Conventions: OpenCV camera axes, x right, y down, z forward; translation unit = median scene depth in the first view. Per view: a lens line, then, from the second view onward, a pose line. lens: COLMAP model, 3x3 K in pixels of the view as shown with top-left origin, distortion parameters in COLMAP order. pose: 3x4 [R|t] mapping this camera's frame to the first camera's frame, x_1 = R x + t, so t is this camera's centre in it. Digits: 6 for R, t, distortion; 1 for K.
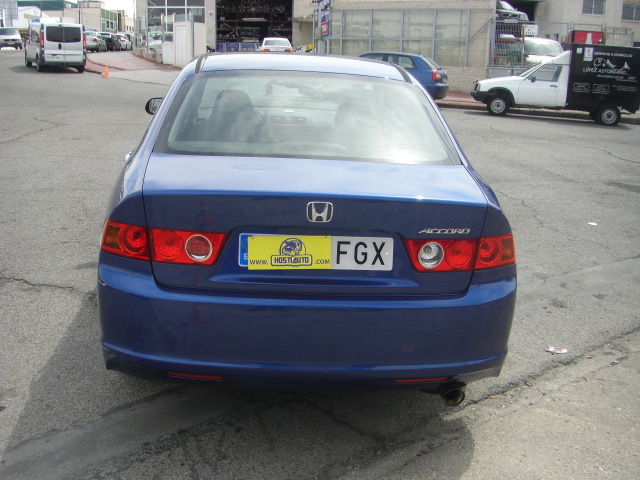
lens RADIAL K [[708.5, 0, 306.5], [0, 708.5, 281.1], [0, 0, 1]] dist [-0.137169, 0.000000]
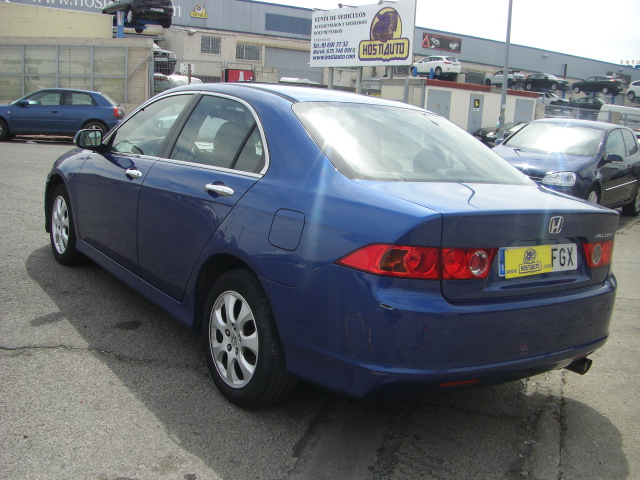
lens RADIAL K [[708.5, 0, 305.9], [0, 708.5, 283.9], [0, 0, 1]] dist [-0.137169, 0.000000]
pose [[0.851877, -0.099308, 0.514241, -0.813574], [0.123608, 0.992244, -0.013147, -0.028487], [-0.508947, 0.074764, 0.857545, 0.165425]]
